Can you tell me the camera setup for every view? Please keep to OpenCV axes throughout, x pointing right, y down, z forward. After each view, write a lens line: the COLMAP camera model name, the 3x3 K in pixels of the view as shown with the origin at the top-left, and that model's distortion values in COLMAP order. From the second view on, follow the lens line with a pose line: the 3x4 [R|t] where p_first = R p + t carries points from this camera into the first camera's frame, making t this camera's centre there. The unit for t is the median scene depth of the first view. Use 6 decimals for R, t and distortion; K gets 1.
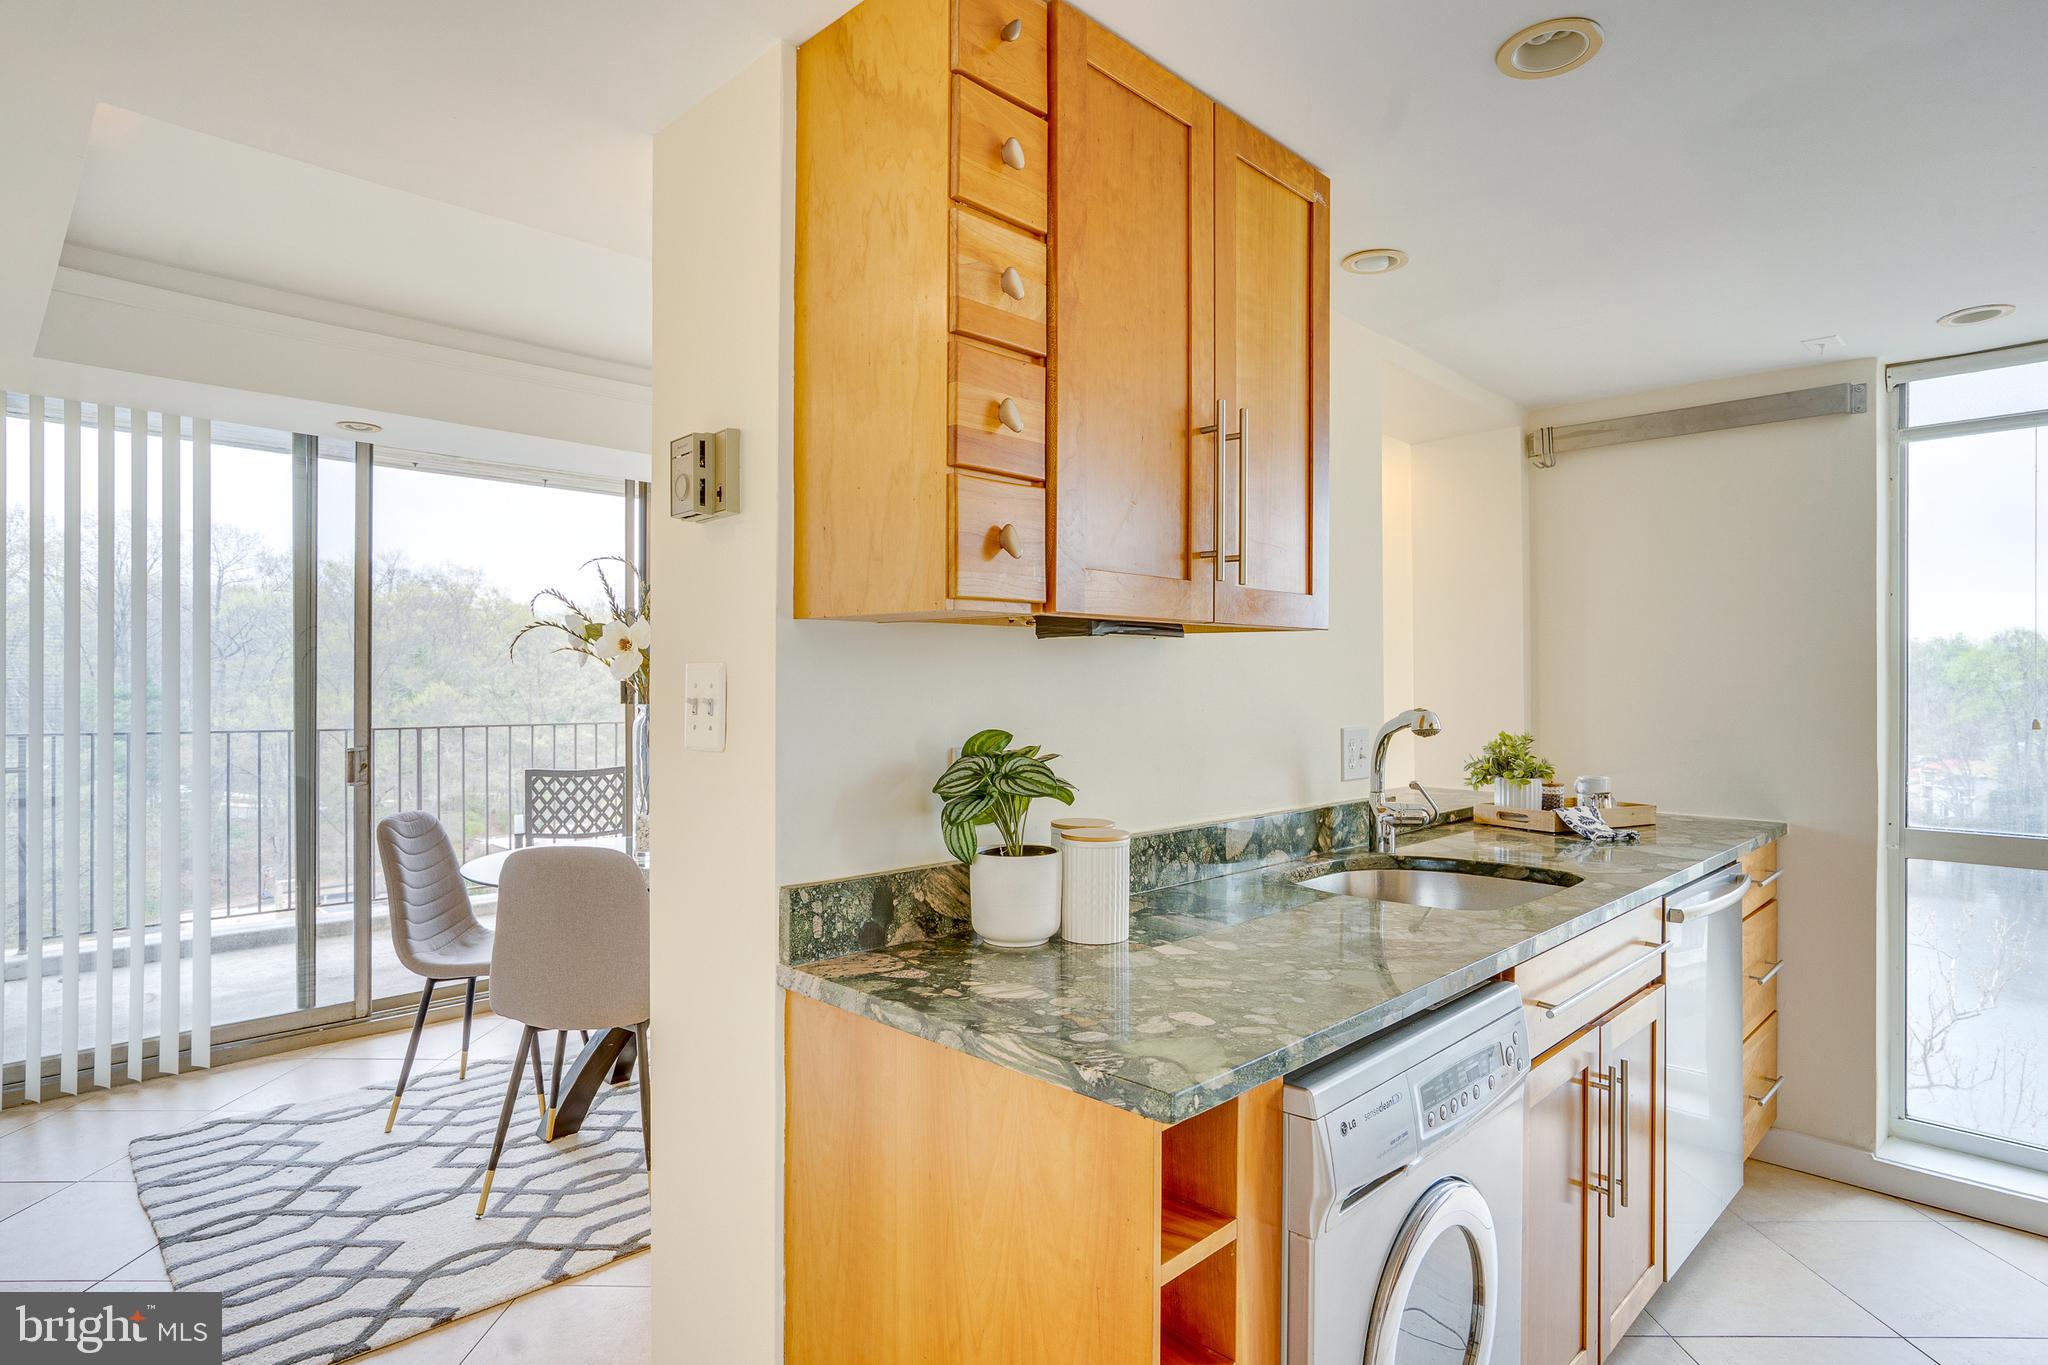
lens RADIAL K [[1100.0, 0, 1021.8], [0, 1100.0, 680.2], [0, 0, 1]] dist [-0.058852, 0.040484]
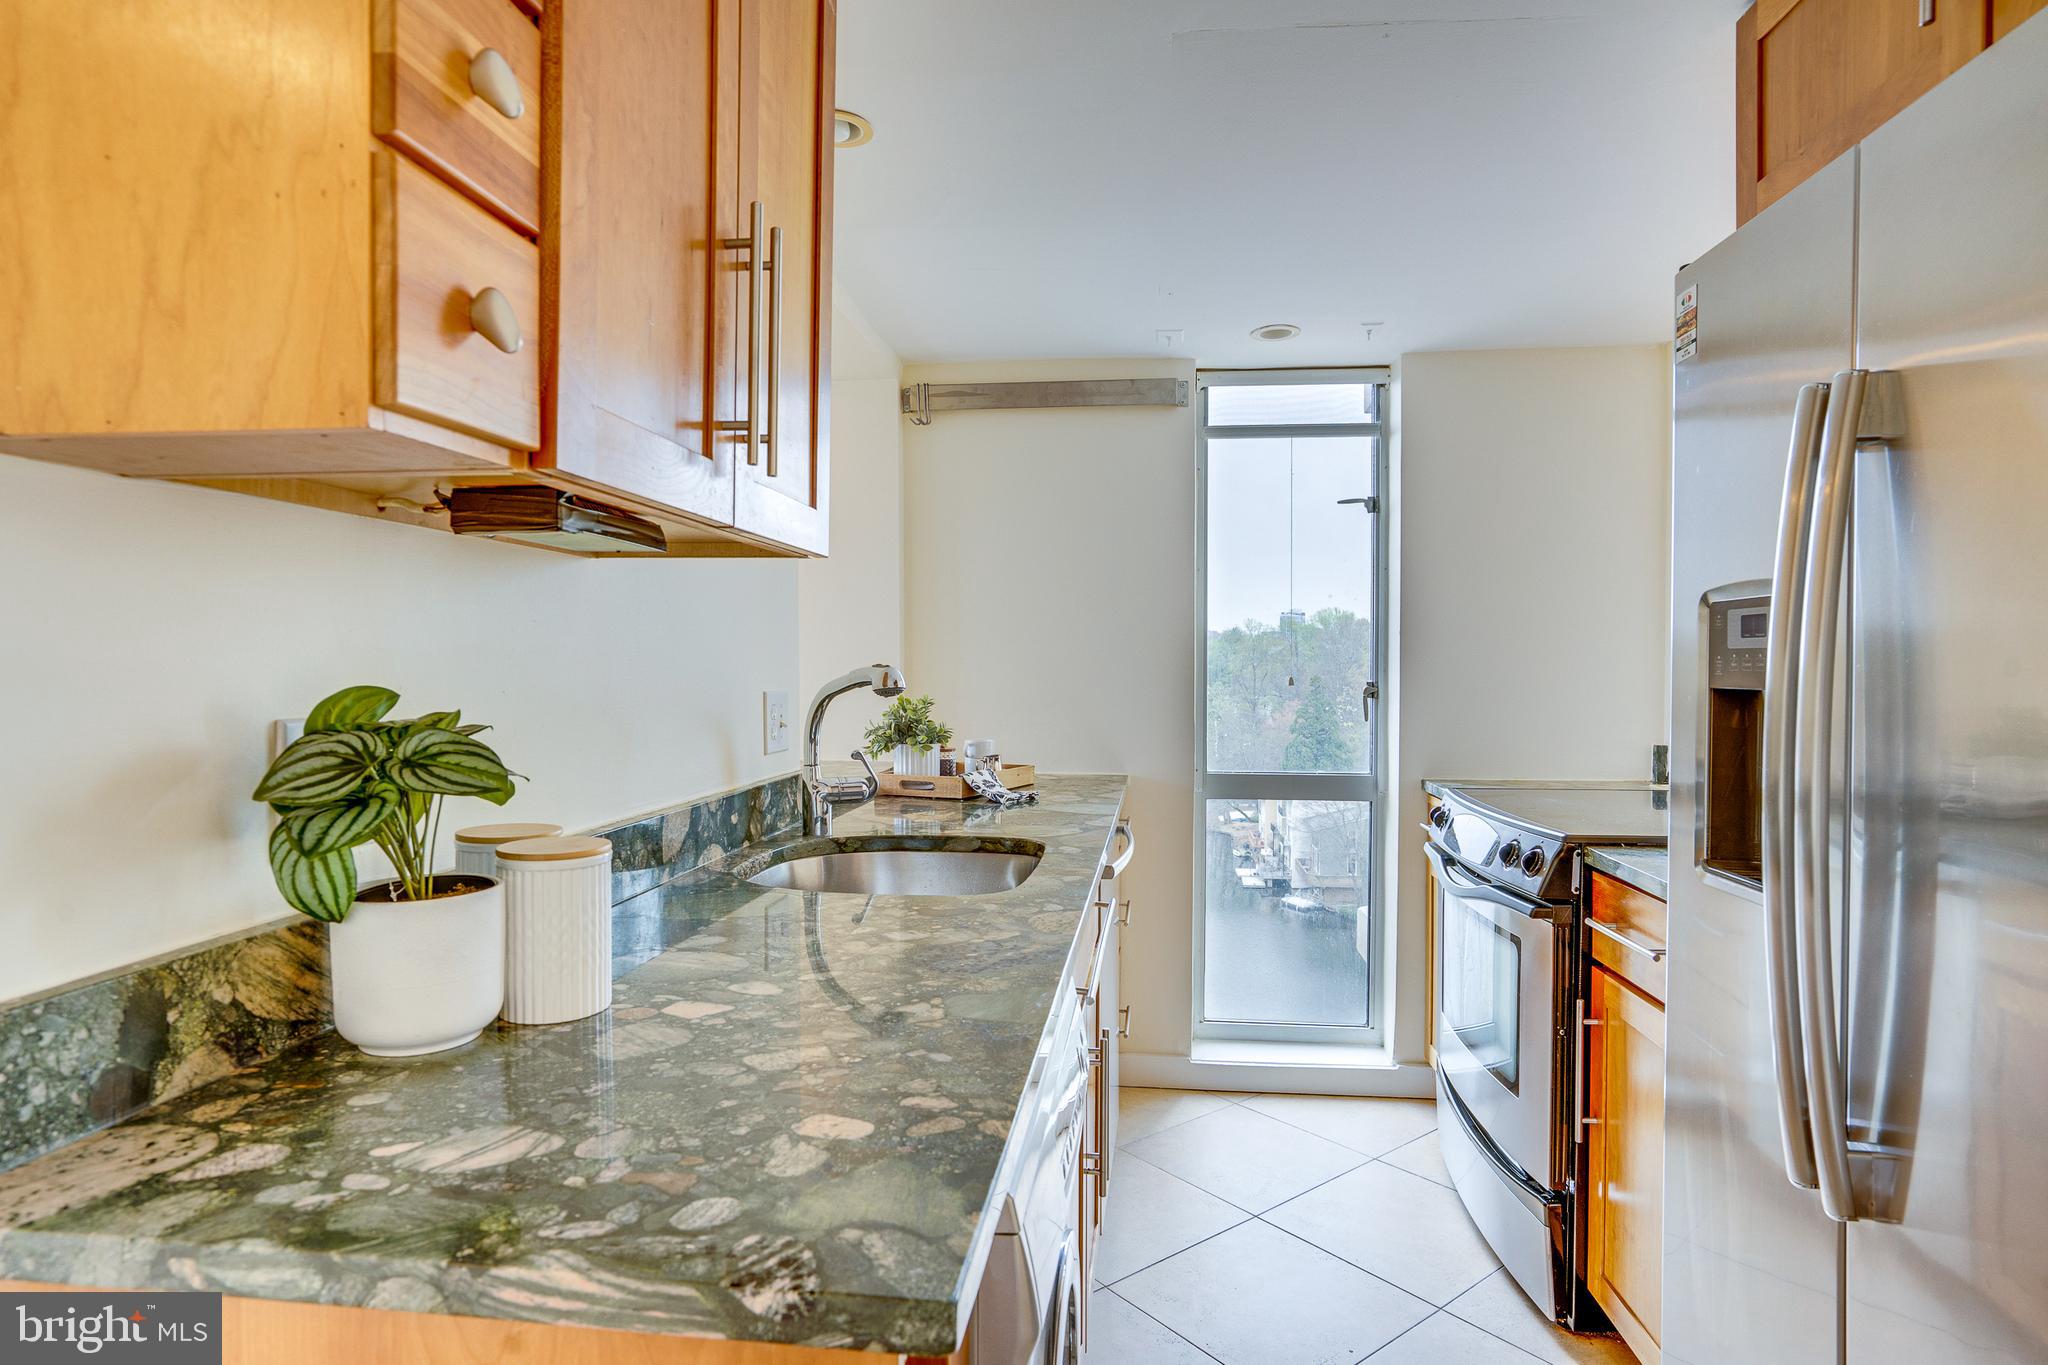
lens RADIAL K [[1105.3, 0, 1026.0], [0, 1105.3, 680.4], [0, 0, 1]] dist [-0.042358, 0.028618]
pose [[0.789147, -0.008739, 0.614142, -0.112046], [-0.002495, 0.999845, 0.017433, 0.033053], [-0.614199, -0.015290, 0.789003, 0.346997]]
